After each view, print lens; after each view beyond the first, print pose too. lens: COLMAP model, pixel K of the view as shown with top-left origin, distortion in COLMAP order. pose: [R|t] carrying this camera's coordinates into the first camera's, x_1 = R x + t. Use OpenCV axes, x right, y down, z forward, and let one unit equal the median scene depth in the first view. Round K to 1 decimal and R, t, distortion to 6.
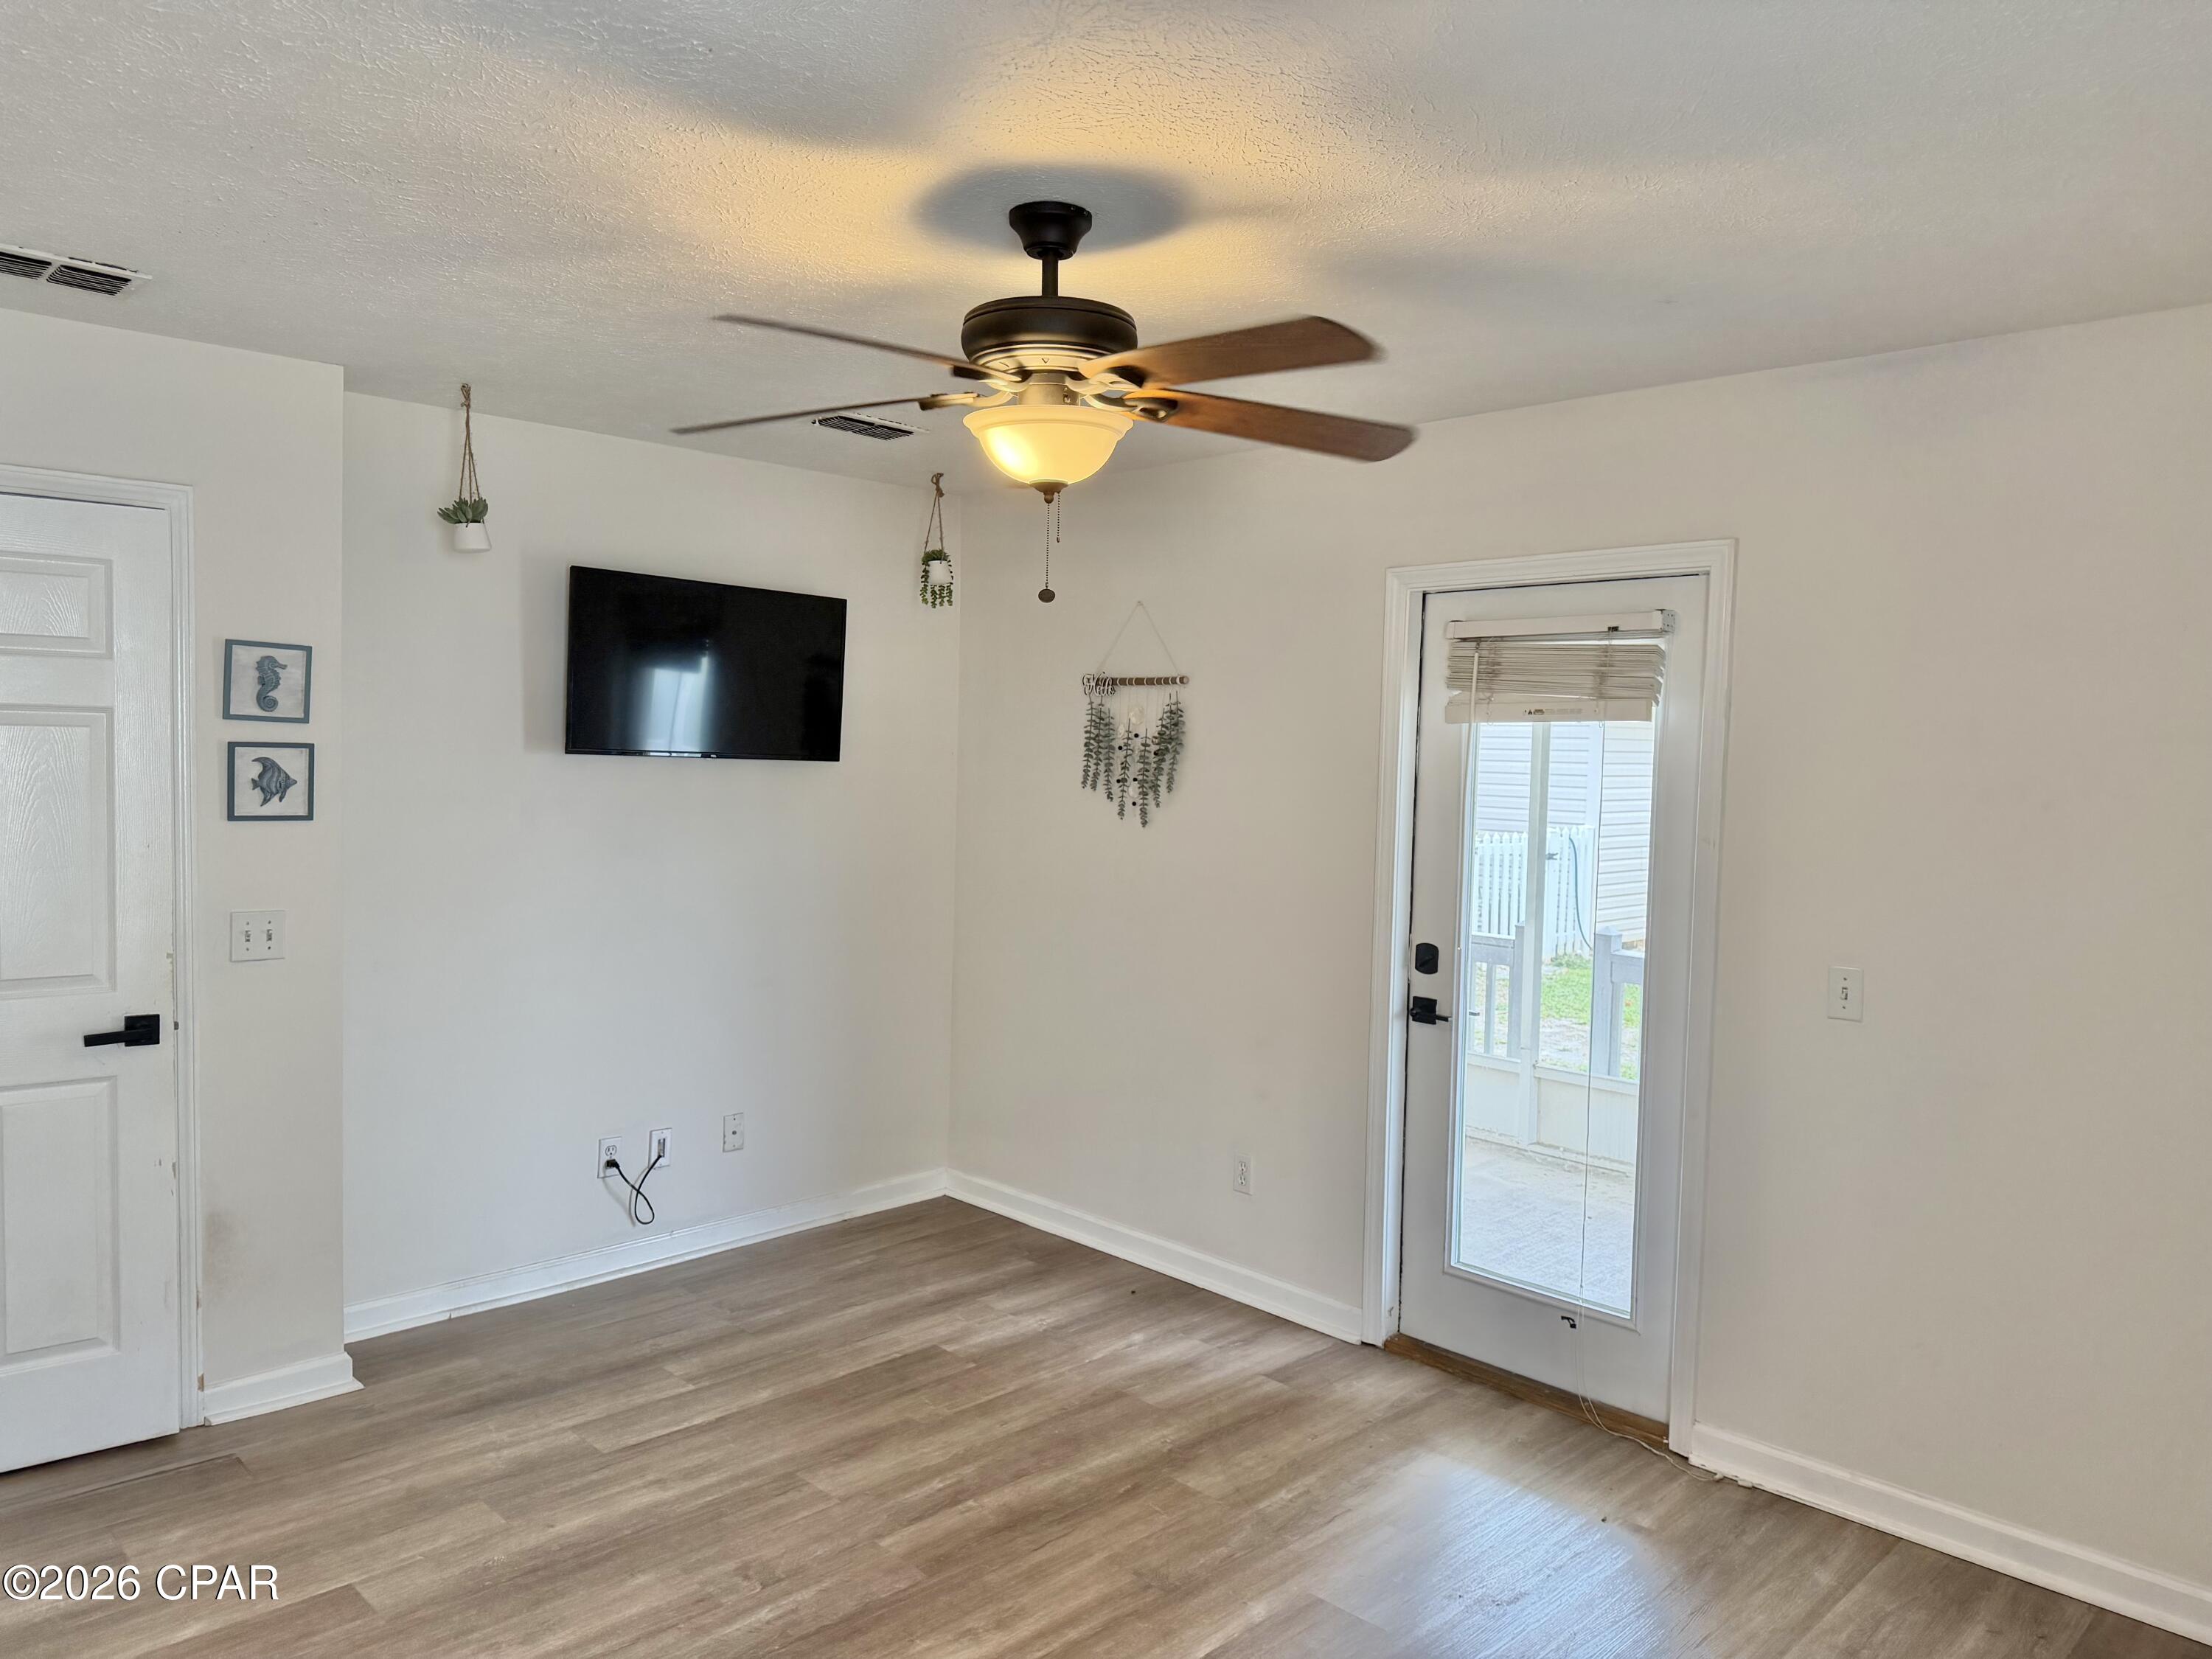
lens RADIAL K [[1588.3, 0, 1112.6], [0, 1588.3, 827.3], [0, 0, 1]] dist [0.084858, -0.097560]
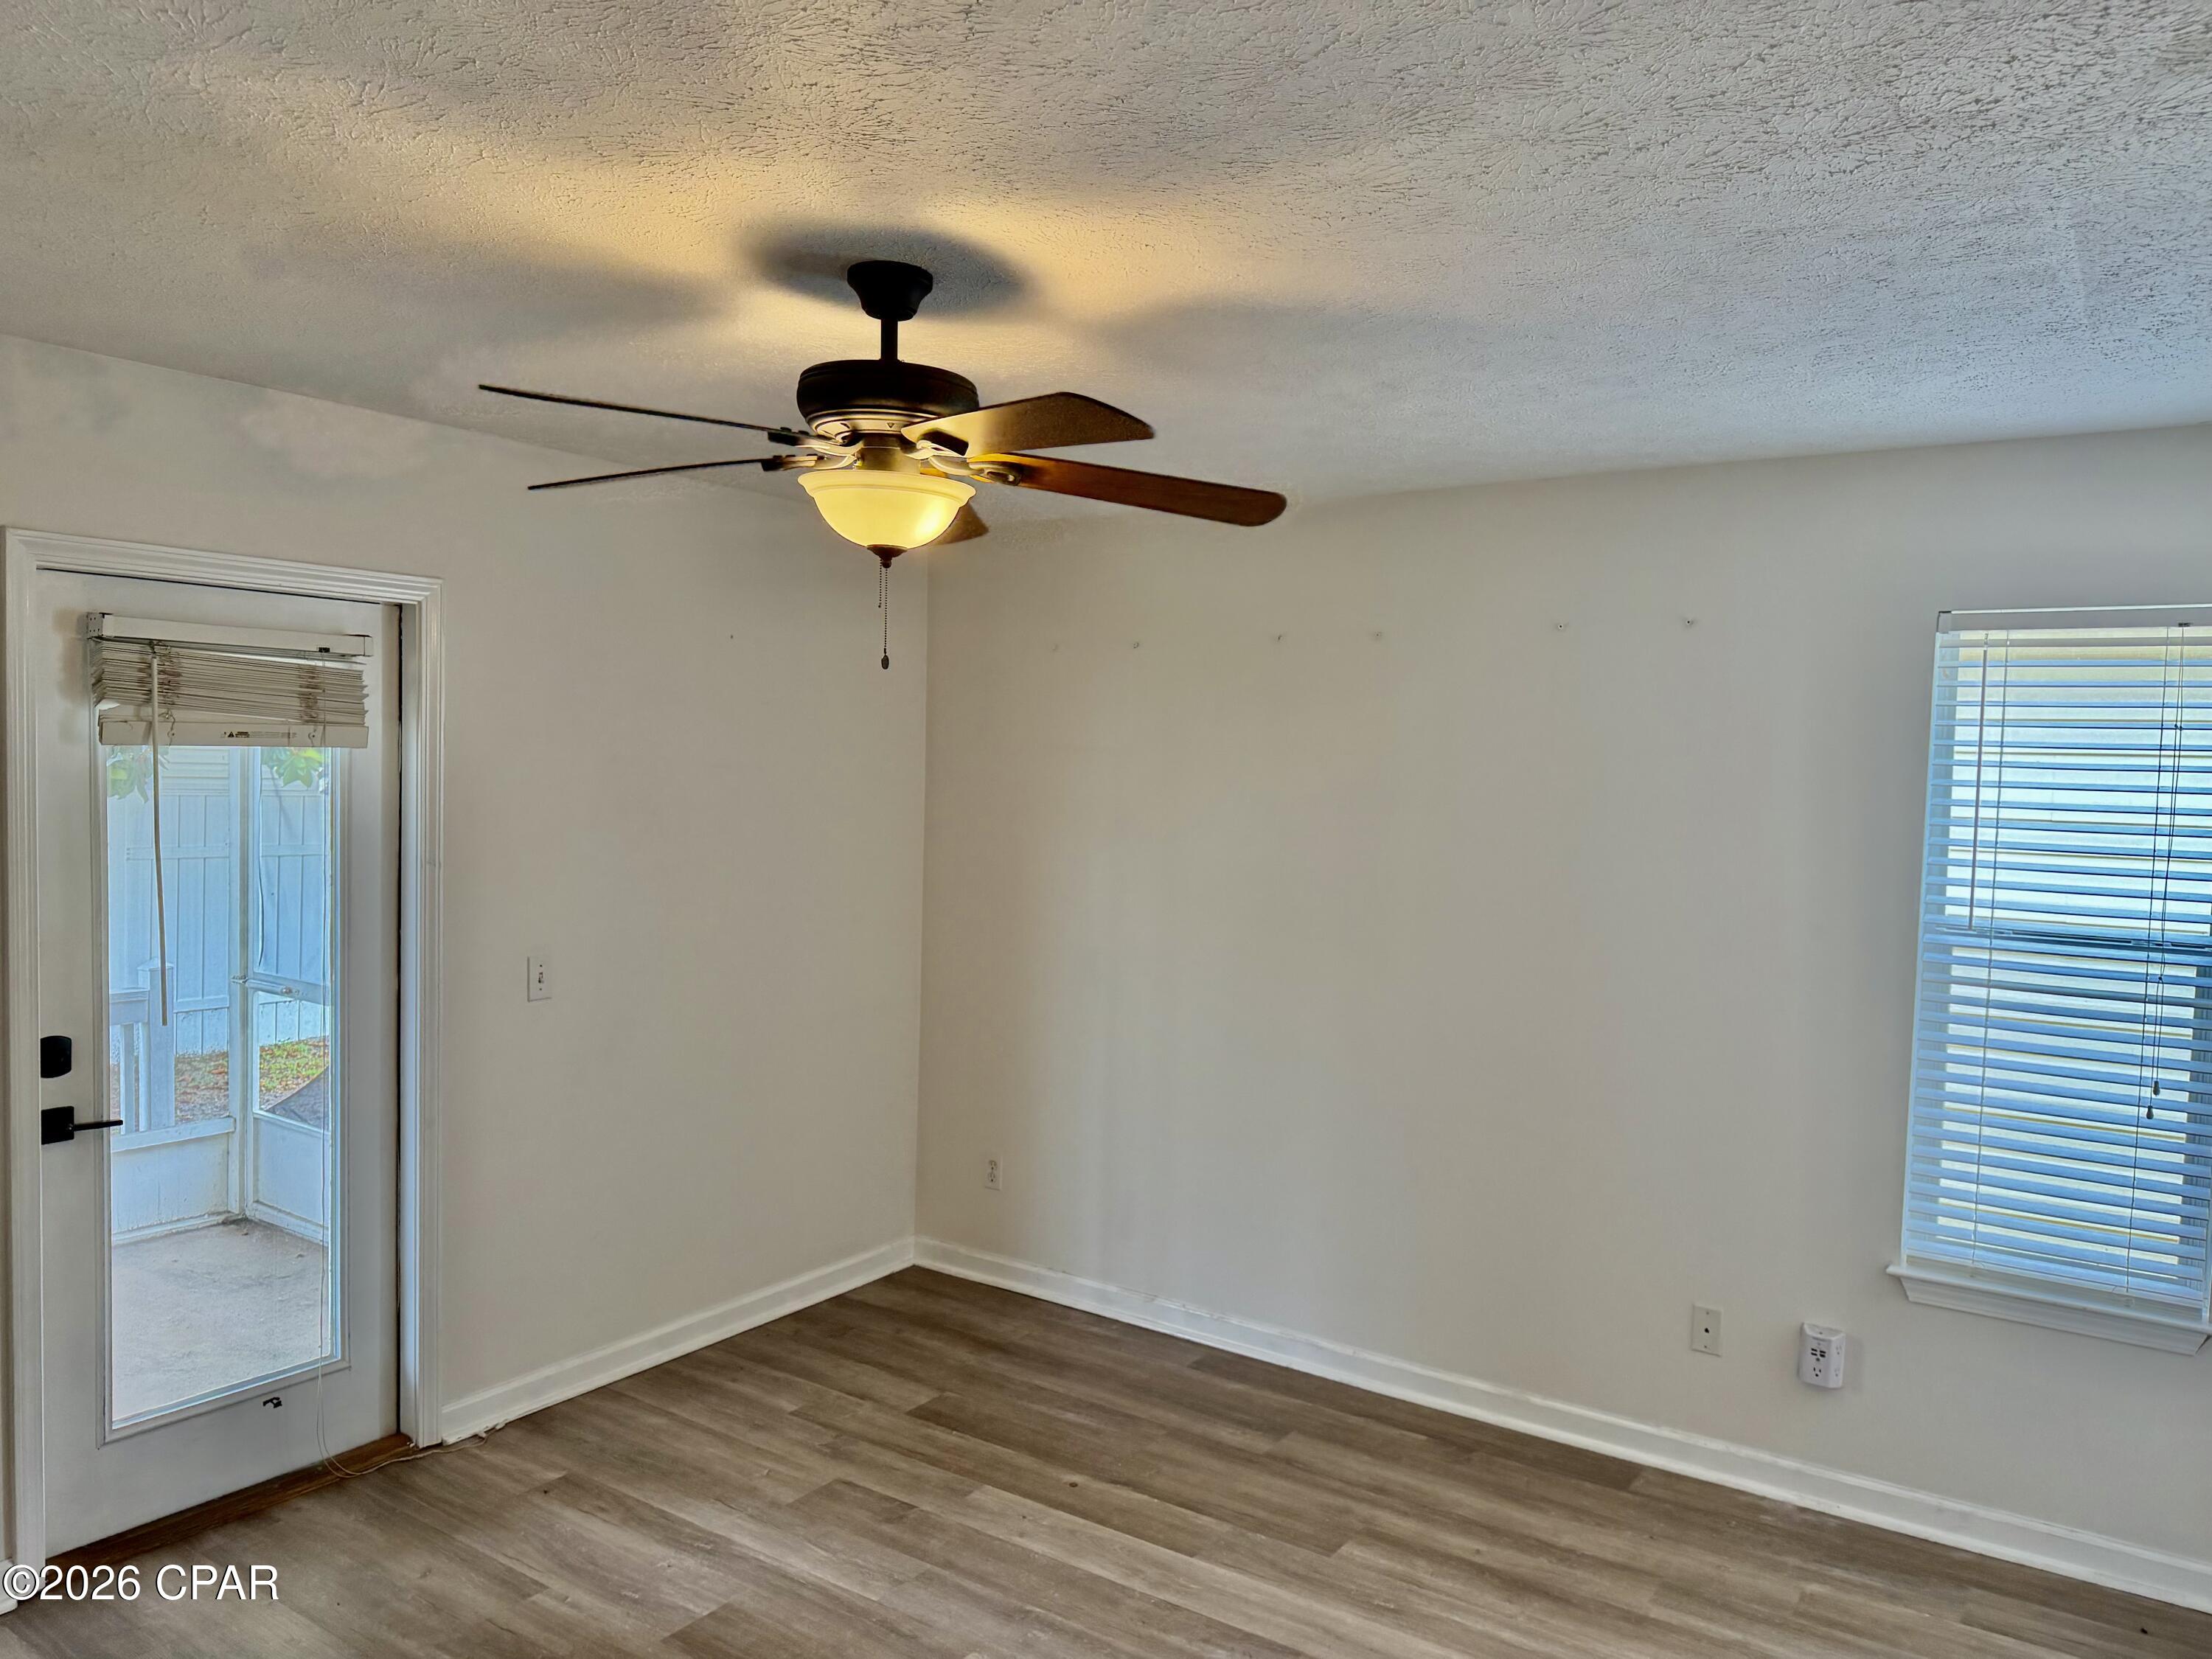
lens RADIAL K [[1588.3, 0, 1112.6], [0, 1588.3, 827.3], [0, 0, 1]] dist [0.084858, -0.097560]
pose [[-0.196949, -0.082329, 0.976951, -0.706620], [0.007163, 0.996321, 0.085405, -0.096730], [-0.980388, 0.023818, -0.195635, 0.732767]]
